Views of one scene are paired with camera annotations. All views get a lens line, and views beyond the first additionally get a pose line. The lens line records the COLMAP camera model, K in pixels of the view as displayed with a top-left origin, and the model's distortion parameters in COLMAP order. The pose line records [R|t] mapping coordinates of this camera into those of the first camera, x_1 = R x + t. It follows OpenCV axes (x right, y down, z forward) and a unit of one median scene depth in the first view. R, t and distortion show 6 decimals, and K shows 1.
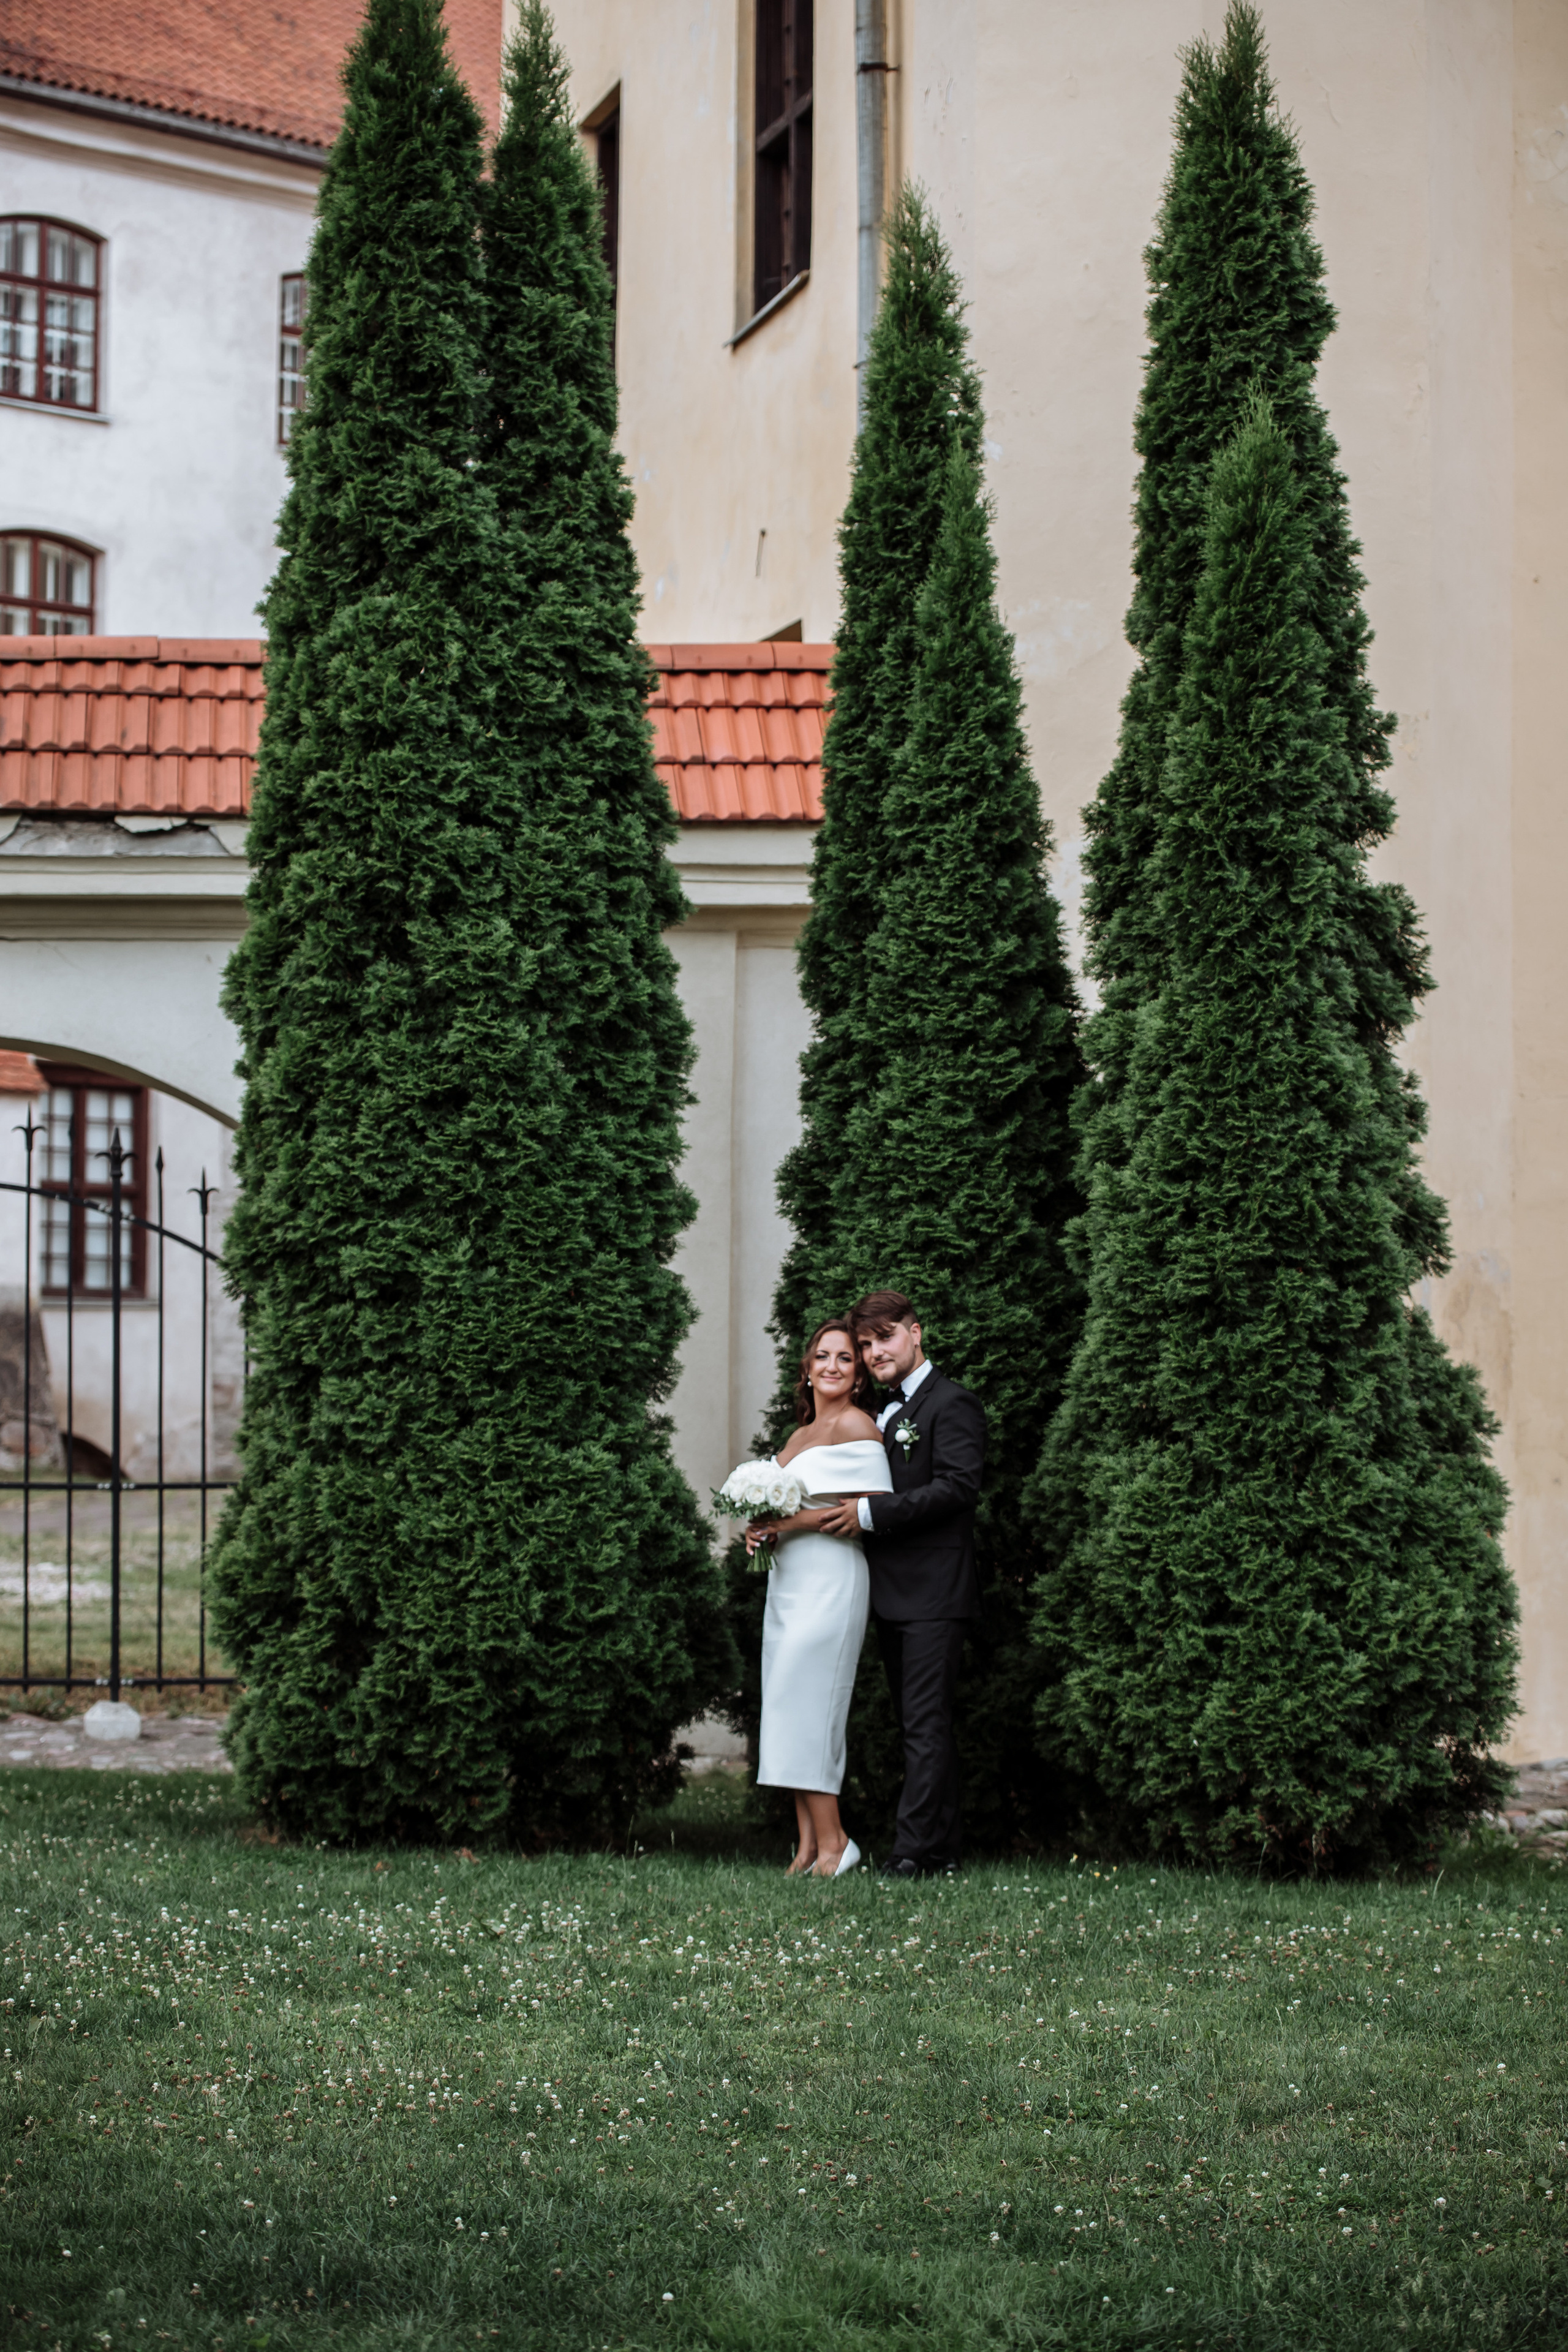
lens RADIAL K [[4902.3, 0, 784.0], [0, 4902.3, 1176.0], [0, 0, 1]] dist [-0.350403, 3.669010]
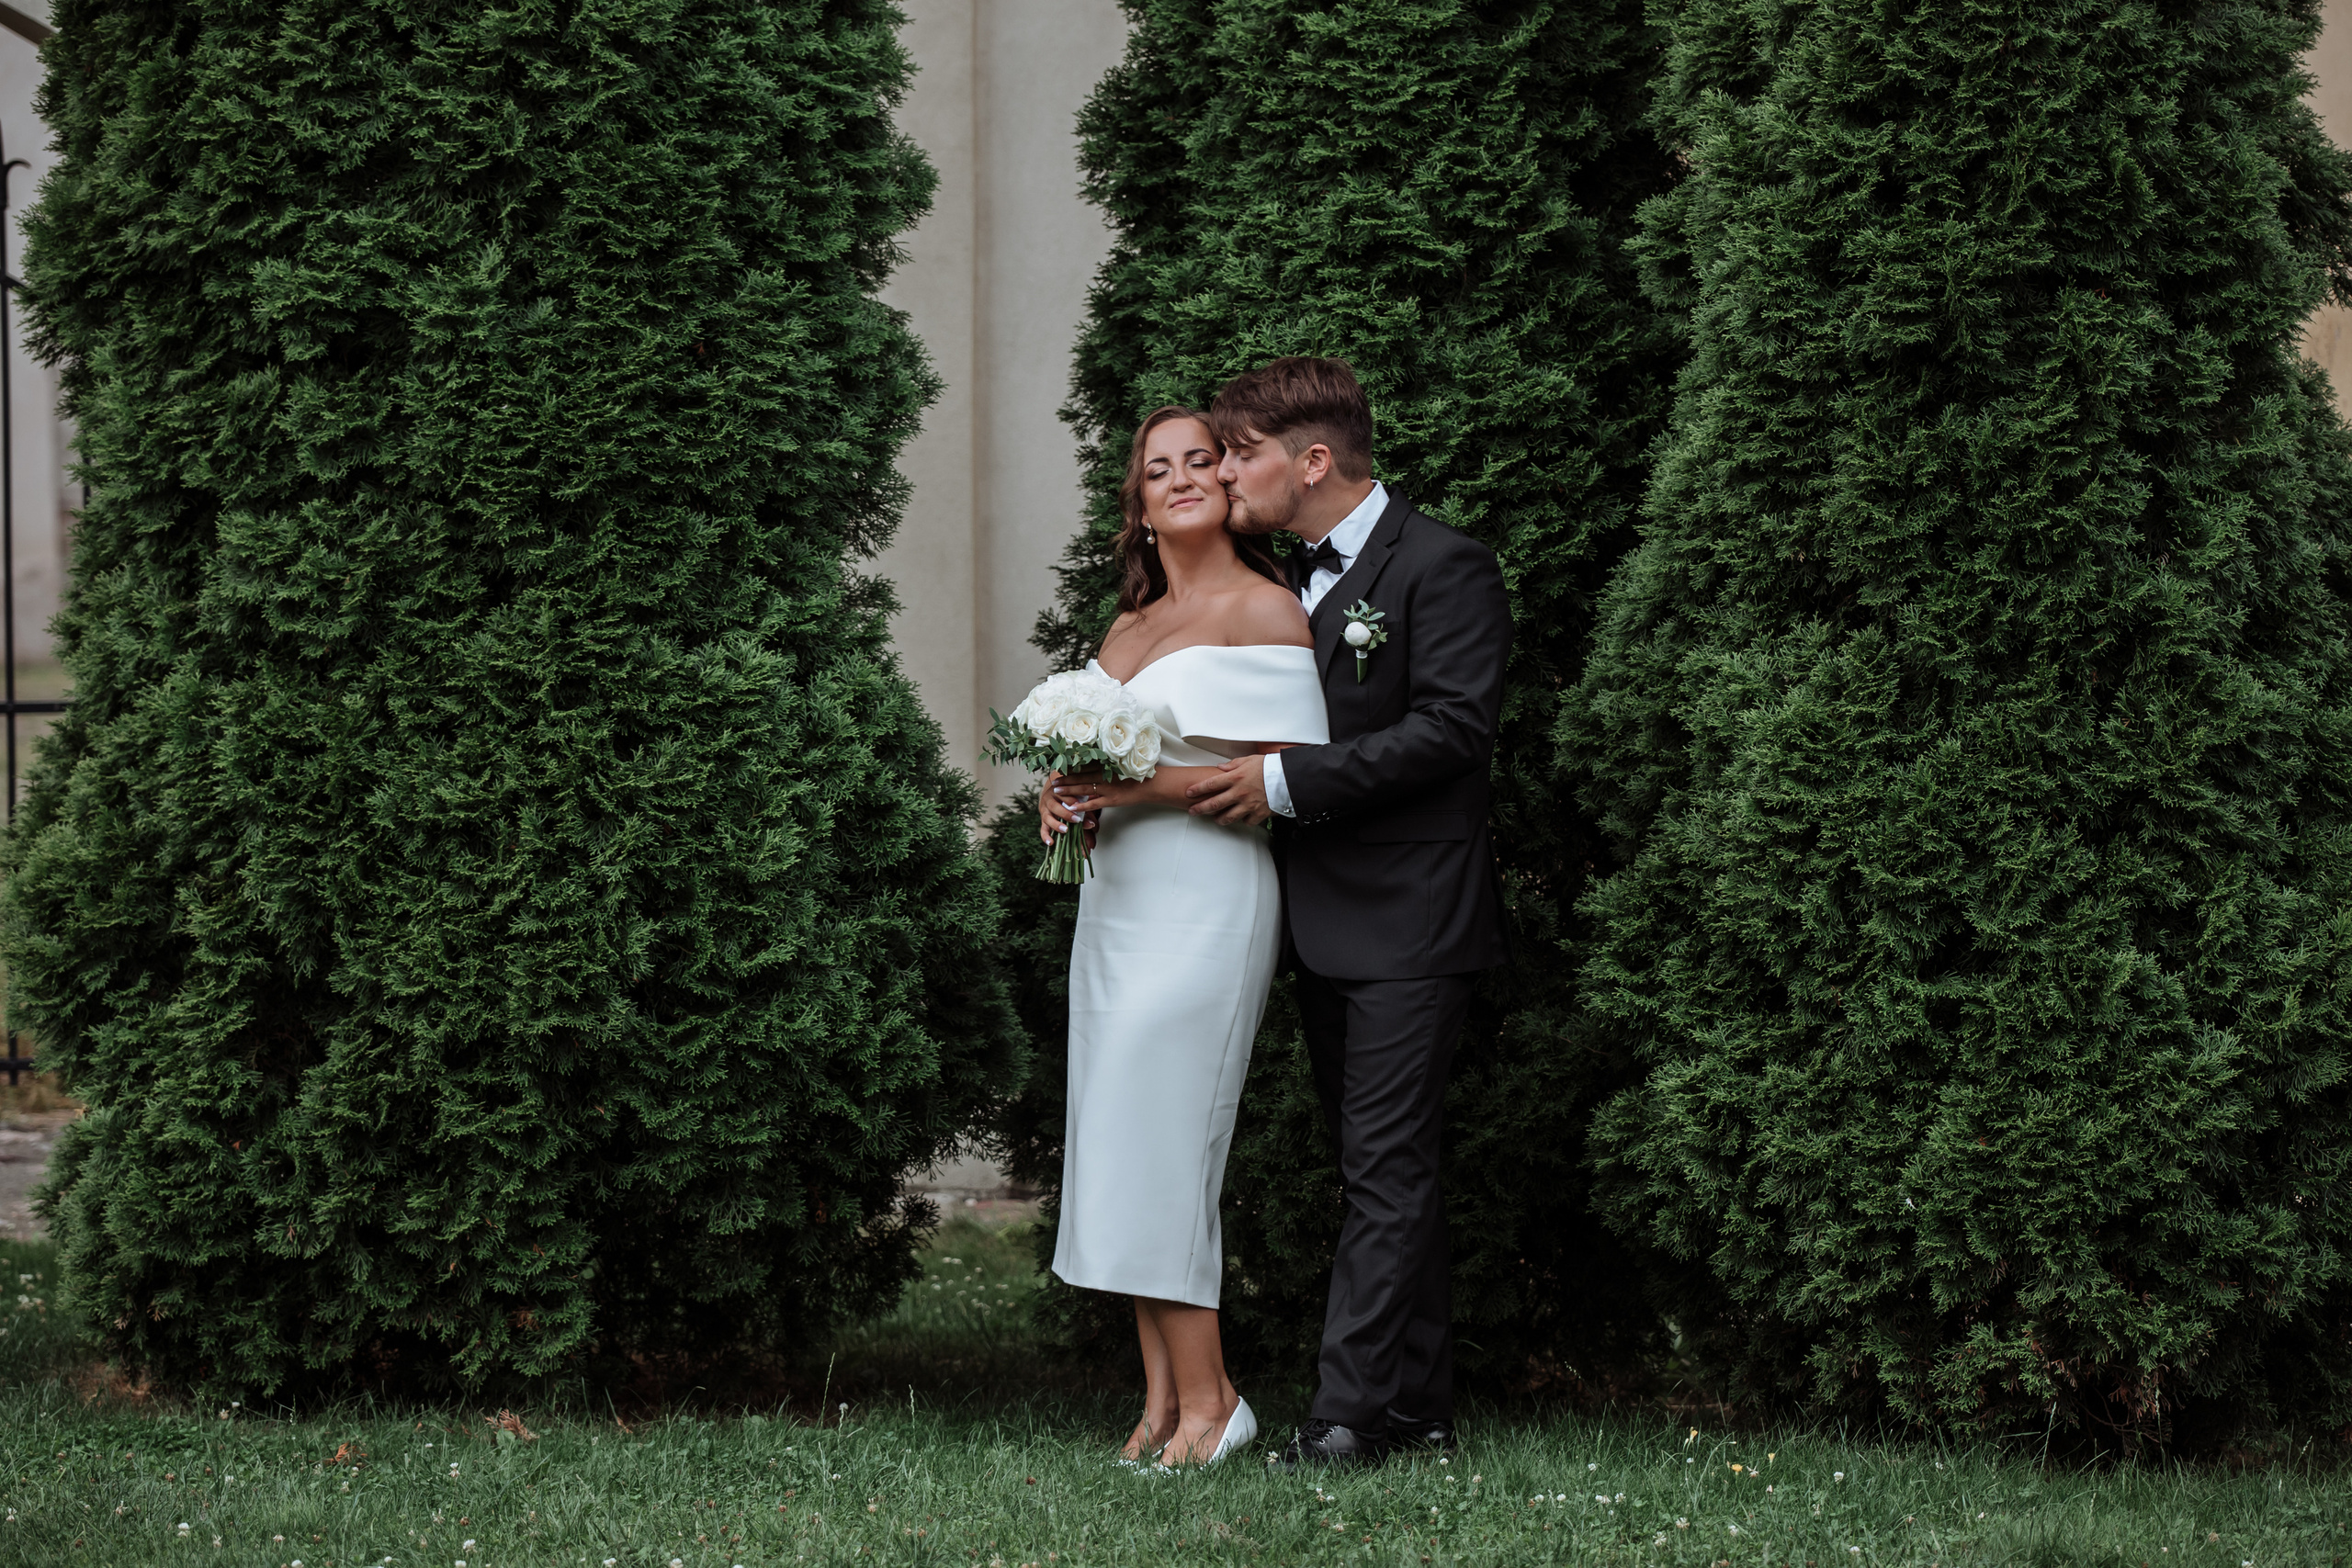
lens RADIAL K [[7653.1, 0, 1173.3], [0, 7653.1, 837.6], [0, 0, 1]] dist [0.105646, 0.763143]
pose [[0.999618, -0.008609, 0.026260, -0.014844], [0.006289, 0.996171, 0.087202, 0.005046], [-0.026910, -0.087004, 0.995844, 0.180953]]
